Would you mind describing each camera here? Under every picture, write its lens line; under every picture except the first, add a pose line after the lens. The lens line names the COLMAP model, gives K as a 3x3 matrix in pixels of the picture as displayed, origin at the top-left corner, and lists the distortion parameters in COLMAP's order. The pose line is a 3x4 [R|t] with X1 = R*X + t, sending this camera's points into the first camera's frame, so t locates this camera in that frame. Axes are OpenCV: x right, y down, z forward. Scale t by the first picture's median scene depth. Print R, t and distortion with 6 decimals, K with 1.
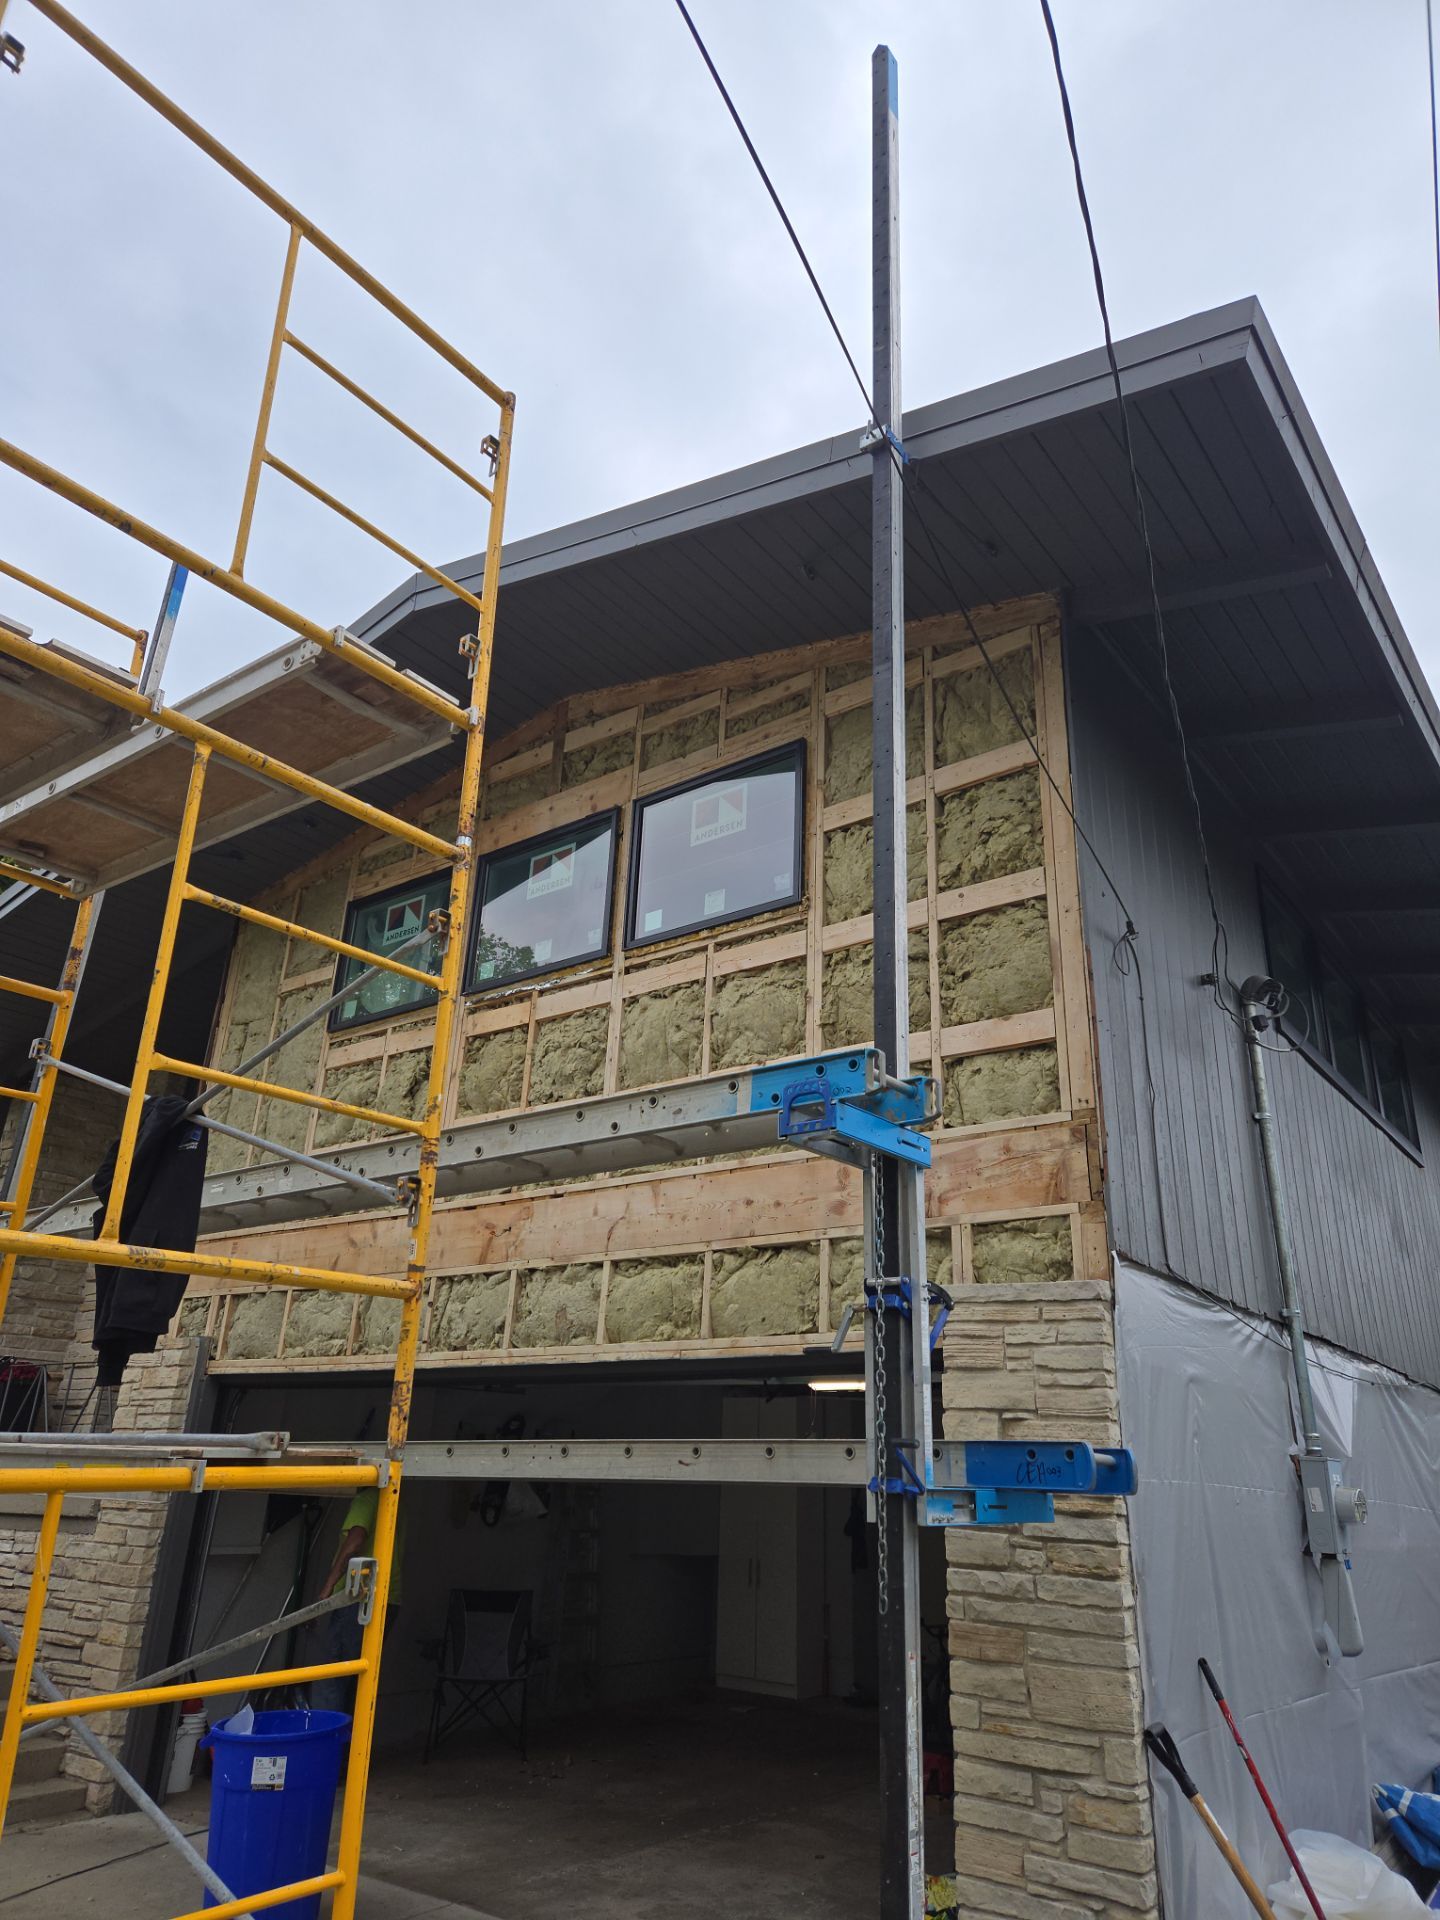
lens RADIAL K [[1352.1, 0, 722.0], [0, 1352.1, 961.6], [0, 0, 1]] dist [0.050548, -0.018219]
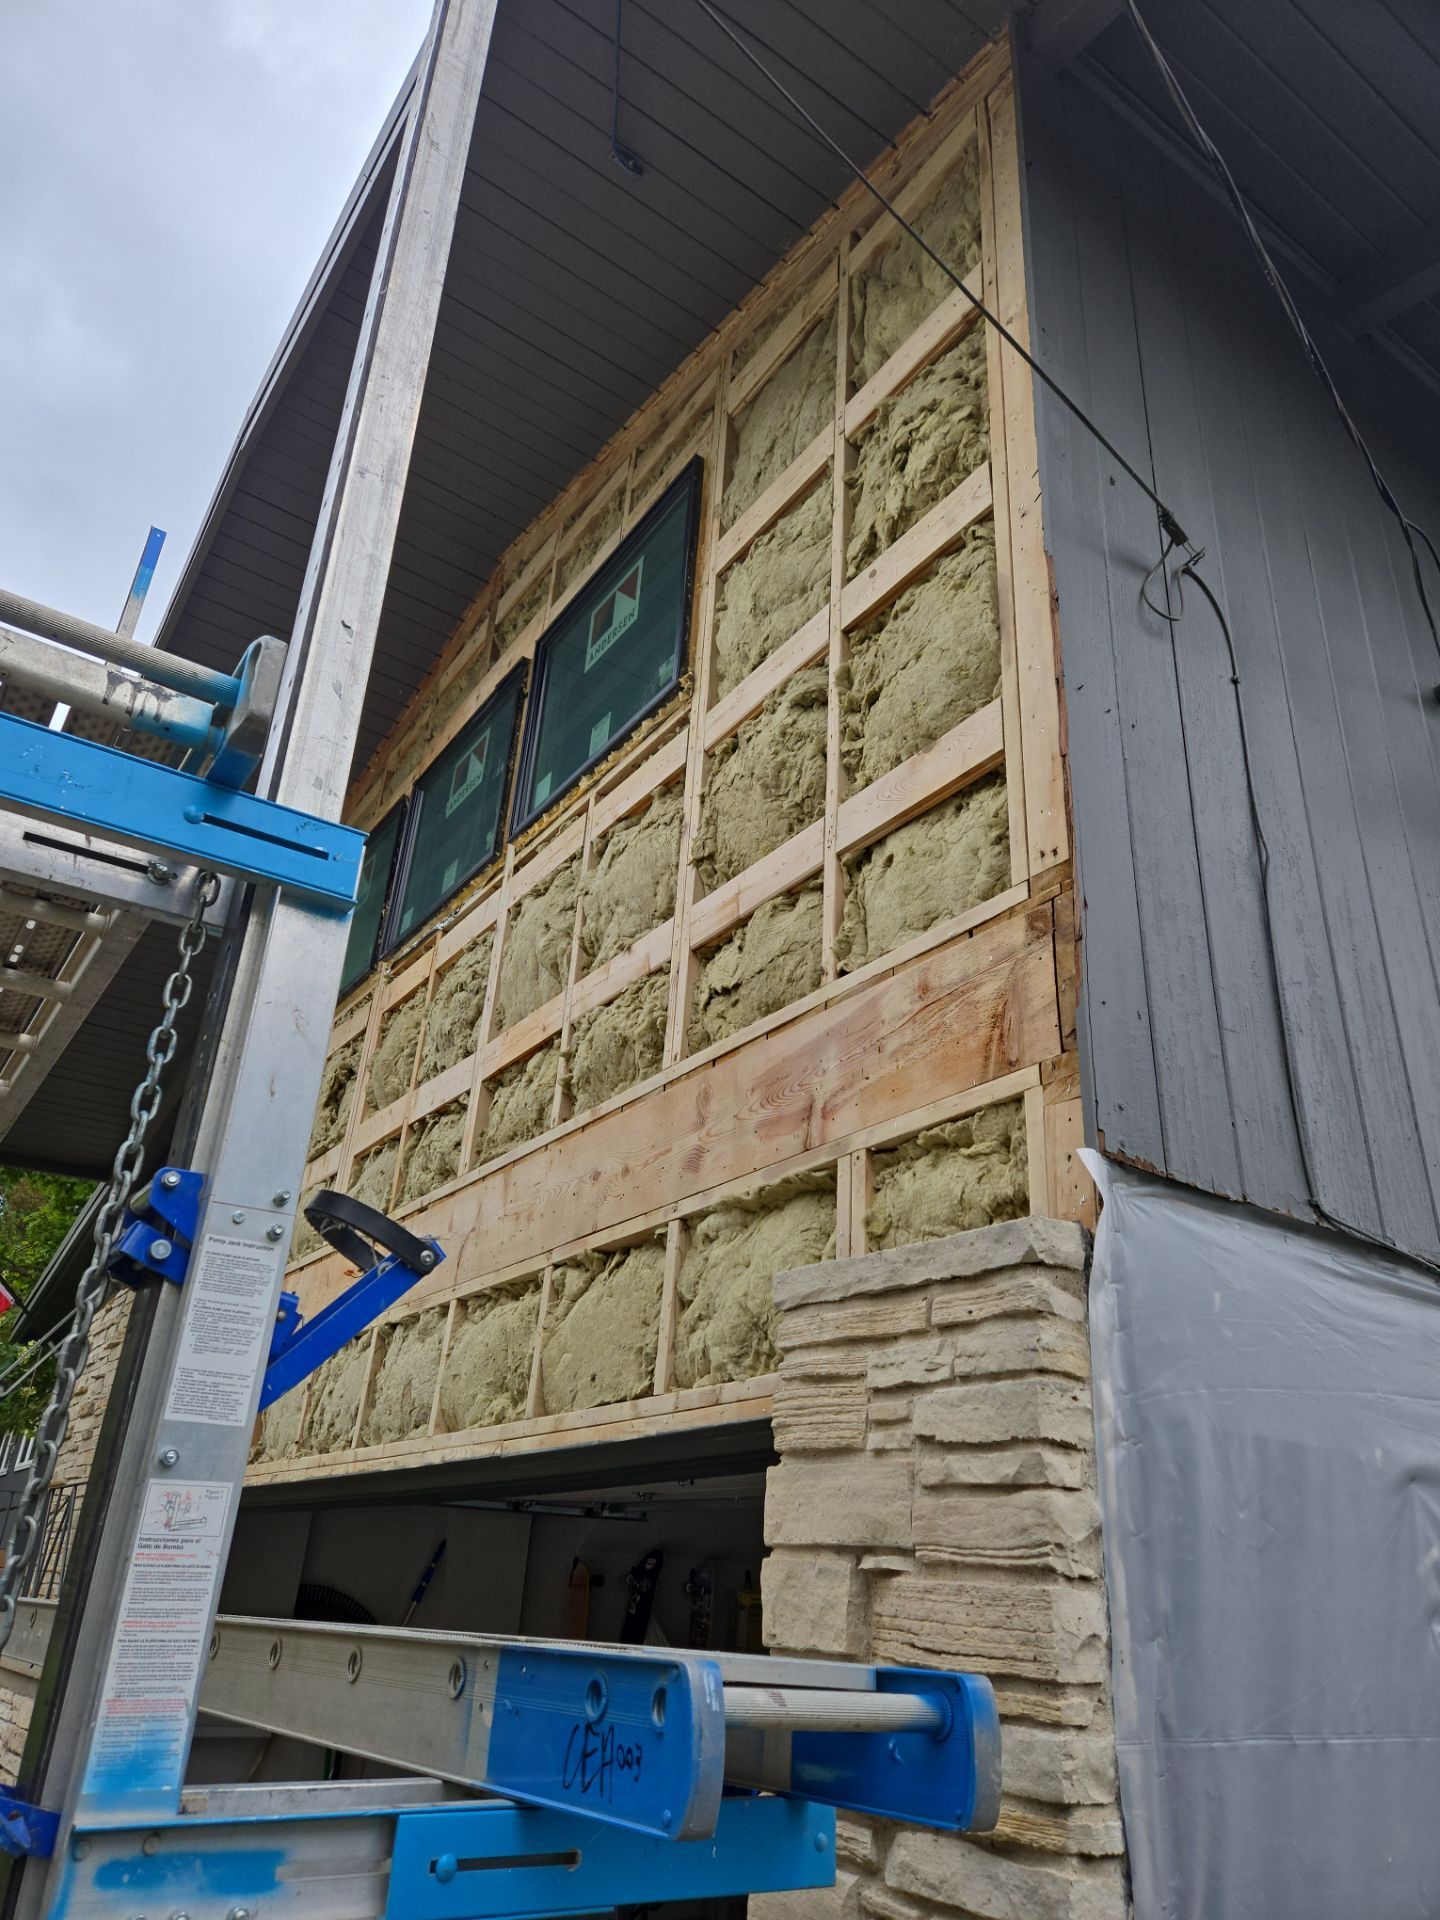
lens RADIAL K [[1352.1, 0, 707.0], [0, 1352.1, 954.5], [0, 0, 1]] dist [0.050548, -0.018219]
pose [[0.949524, -0.124804, -0.287798, 0.276004], [0.099209, 0.989833, -0.101927, 0.167199], [0.297593, 0.068230, 0.952252, 0.514634]]
